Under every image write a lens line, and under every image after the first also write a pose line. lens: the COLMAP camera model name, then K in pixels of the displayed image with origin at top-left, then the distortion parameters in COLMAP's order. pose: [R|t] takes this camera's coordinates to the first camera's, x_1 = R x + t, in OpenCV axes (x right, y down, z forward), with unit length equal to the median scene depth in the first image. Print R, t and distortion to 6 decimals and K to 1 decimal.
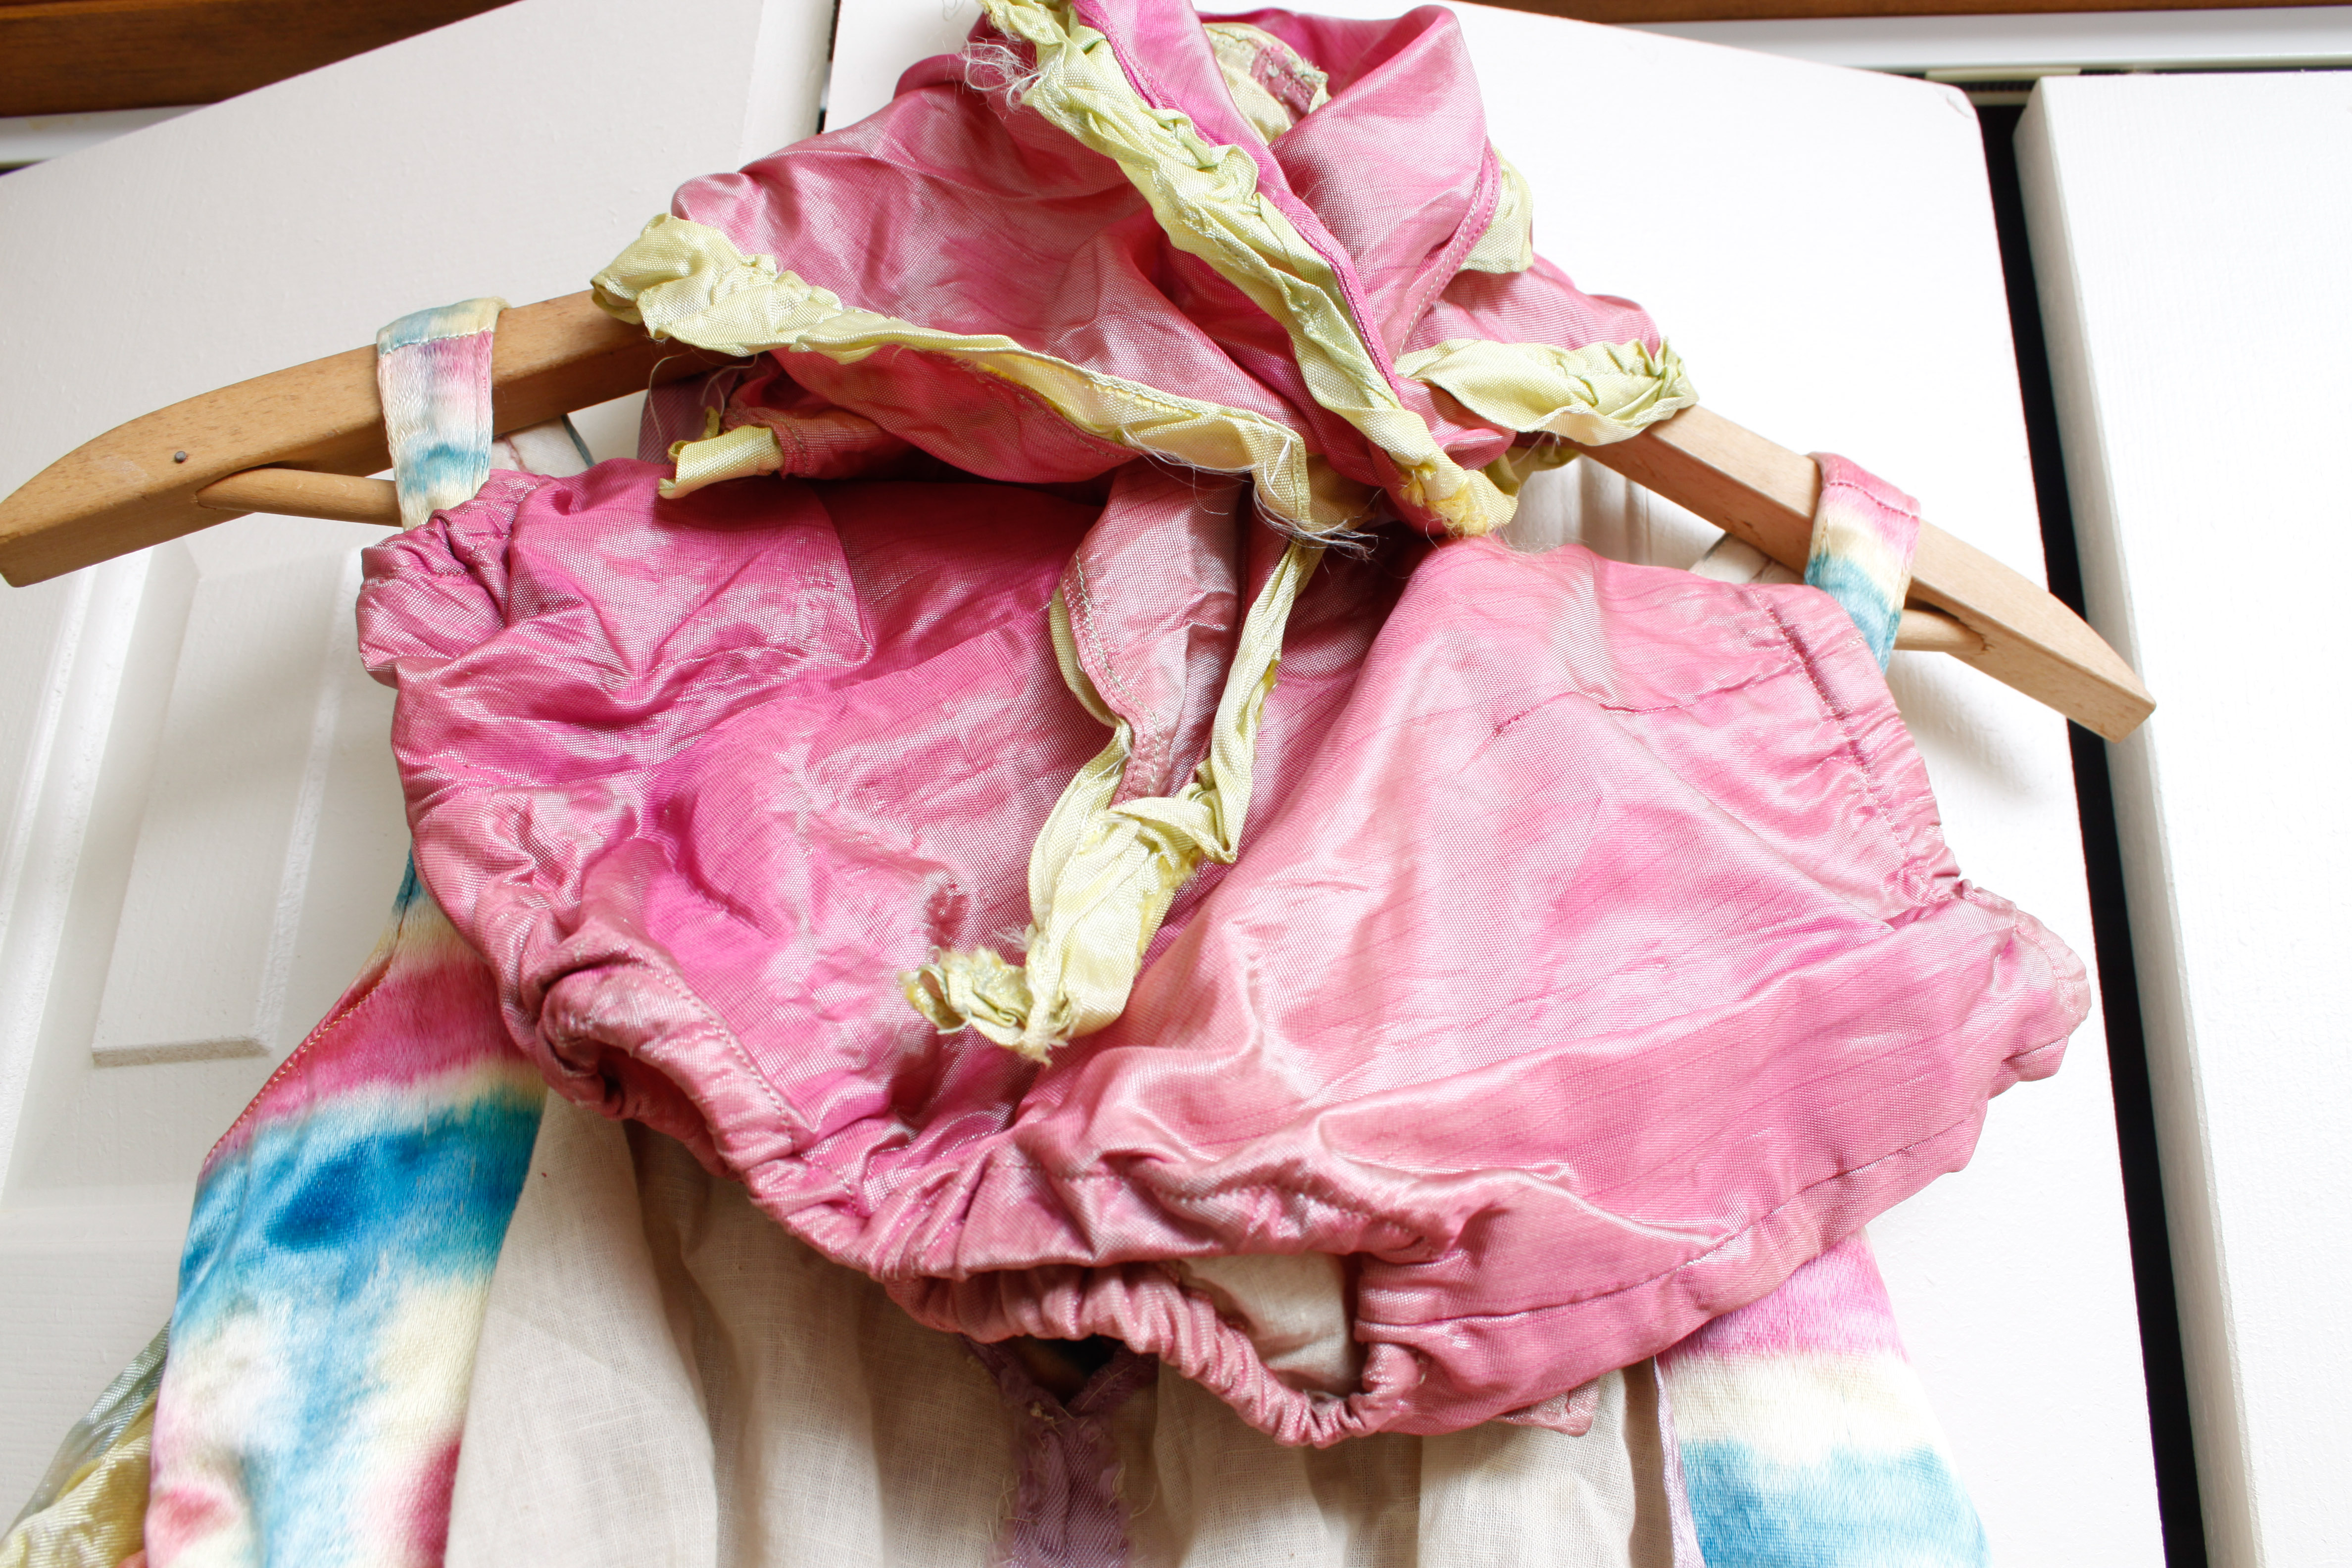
lens RADIAL K [[2101.2, 0, 1176.0], [0, 2101.2, 784.0], [0, 0, 1]] dist [-0.139848, 0.140938]
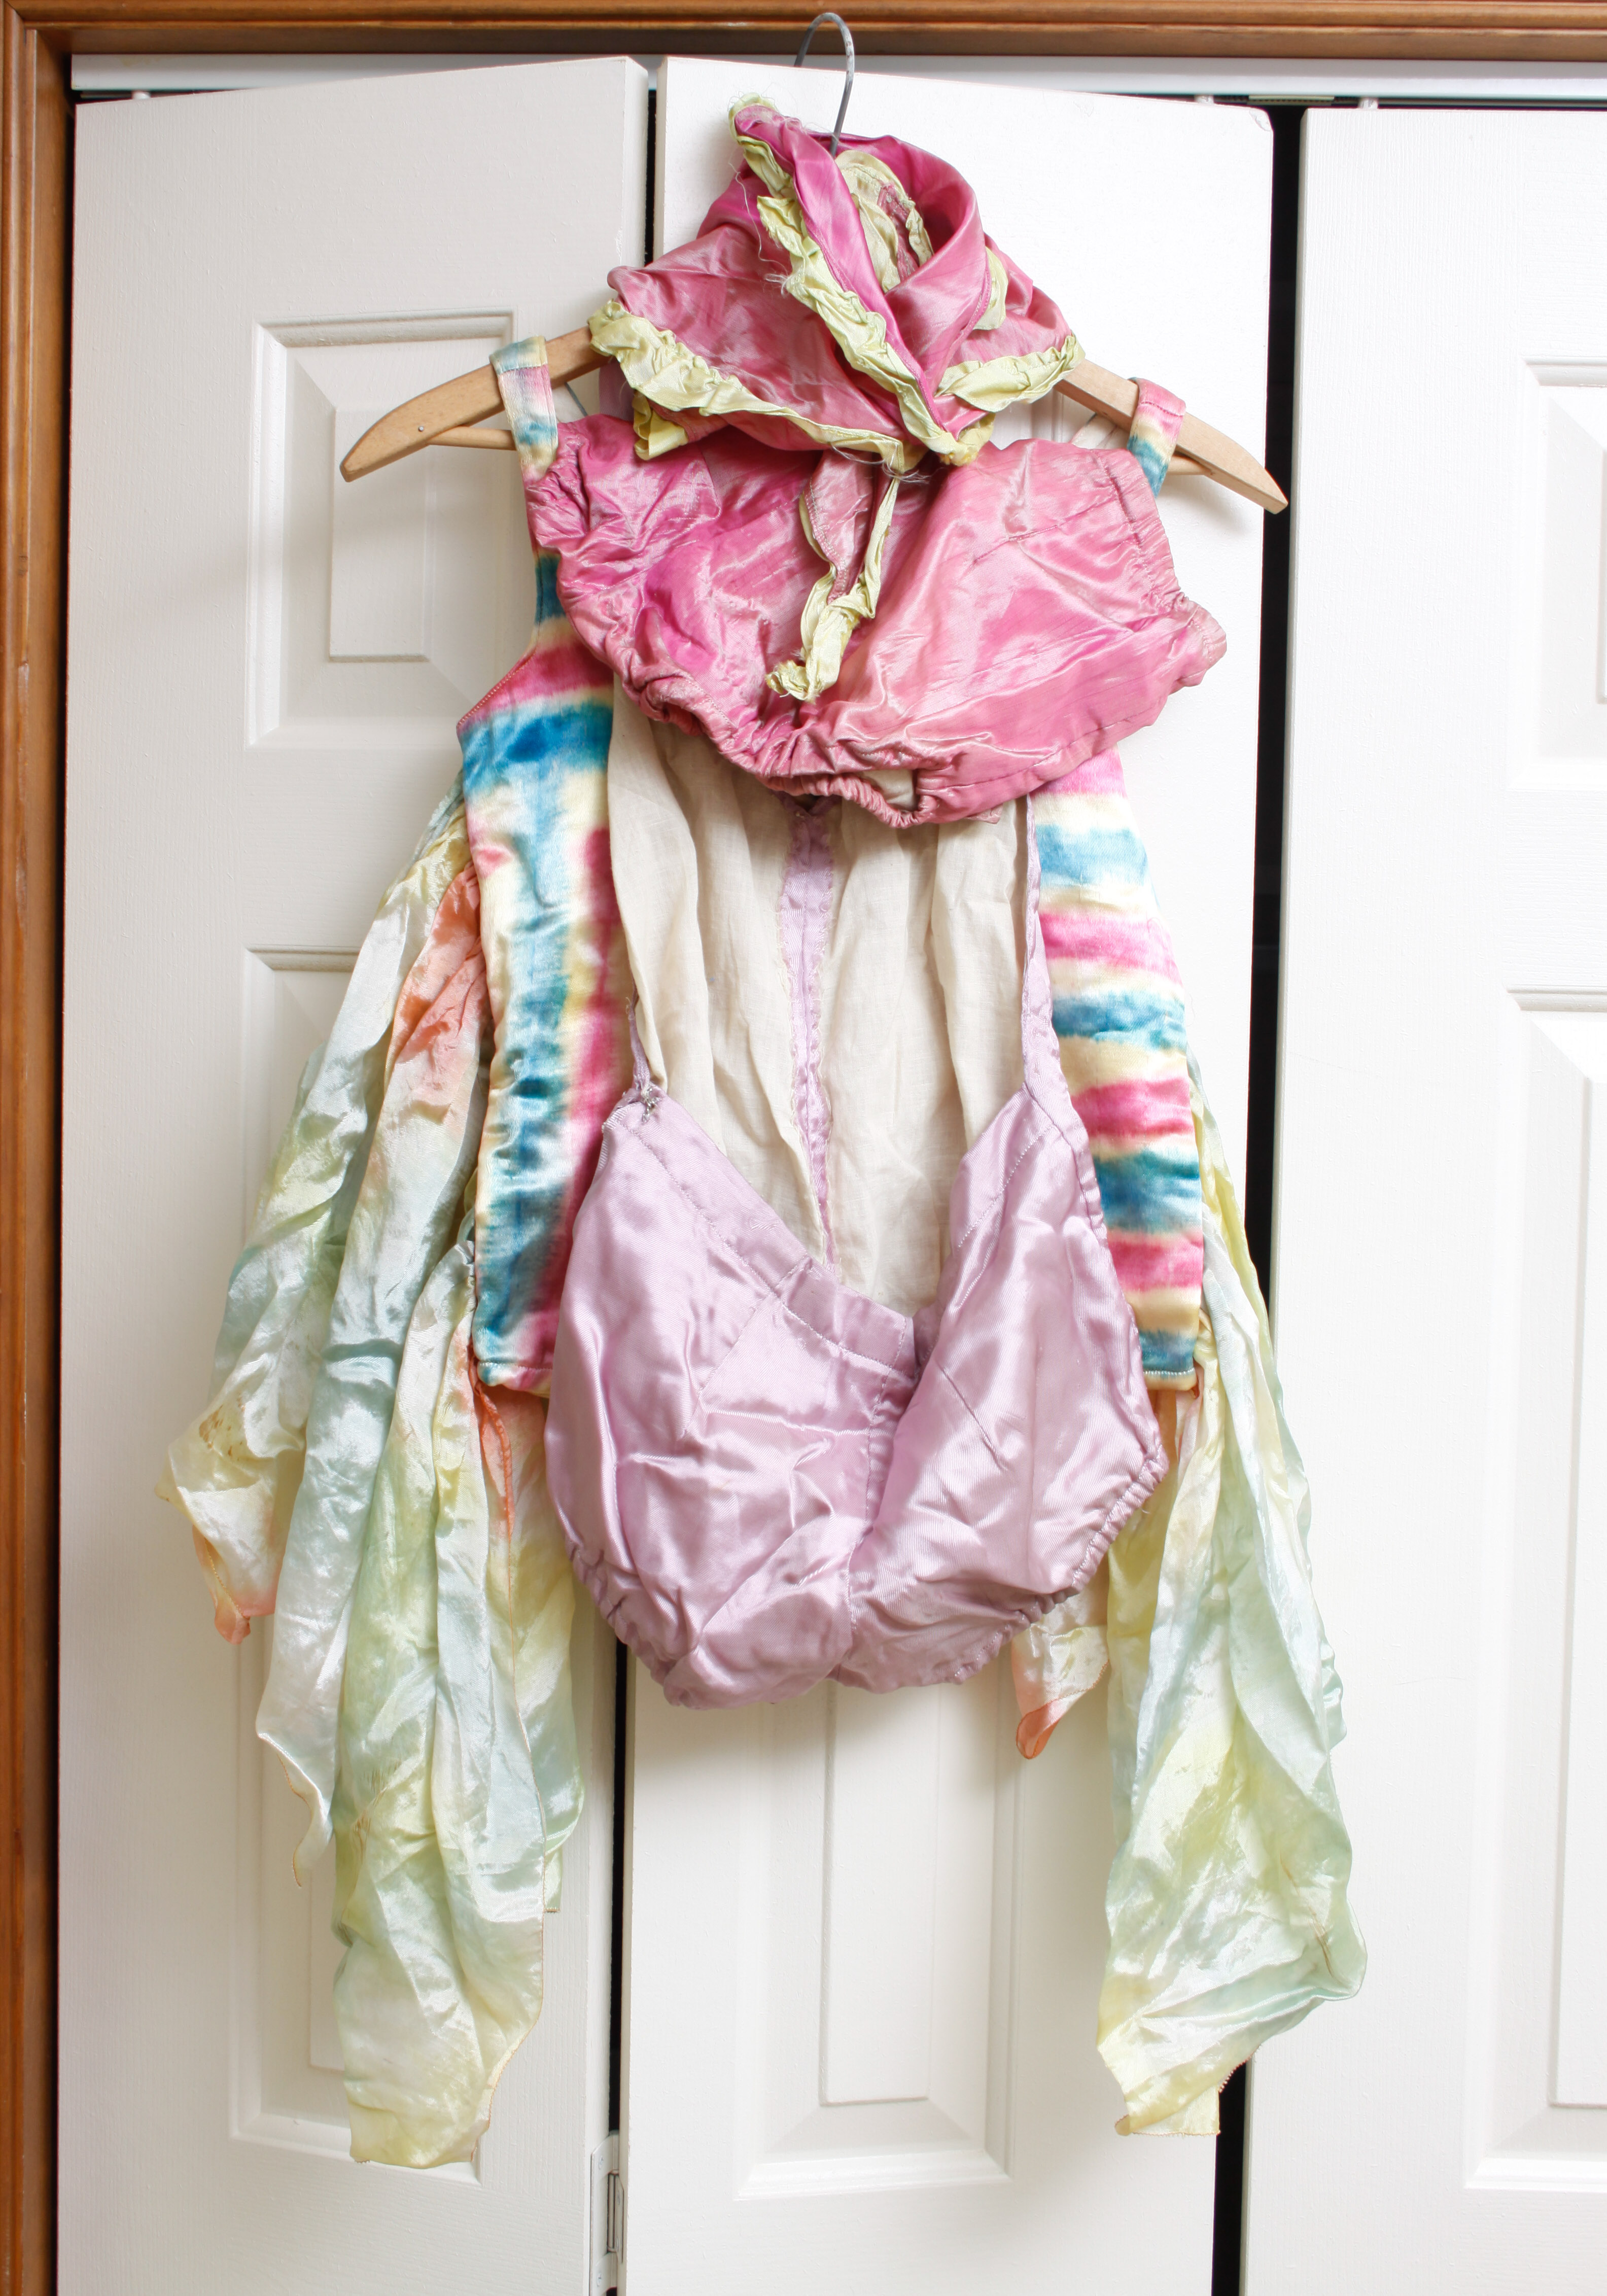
lens RADIAL K [[2904.6, 0, 800.2], [0, 2904.6, 962.3], [0, 0, 1]] dist [-0.153898, 0.007262]
pose [[0.998787, -0.007941, 0.048586, -0.252518], [-0.010186, 0.932218, 0.361755, -0.899898], [-0.048165, -0.361811, 0.931006, -2.629970]]
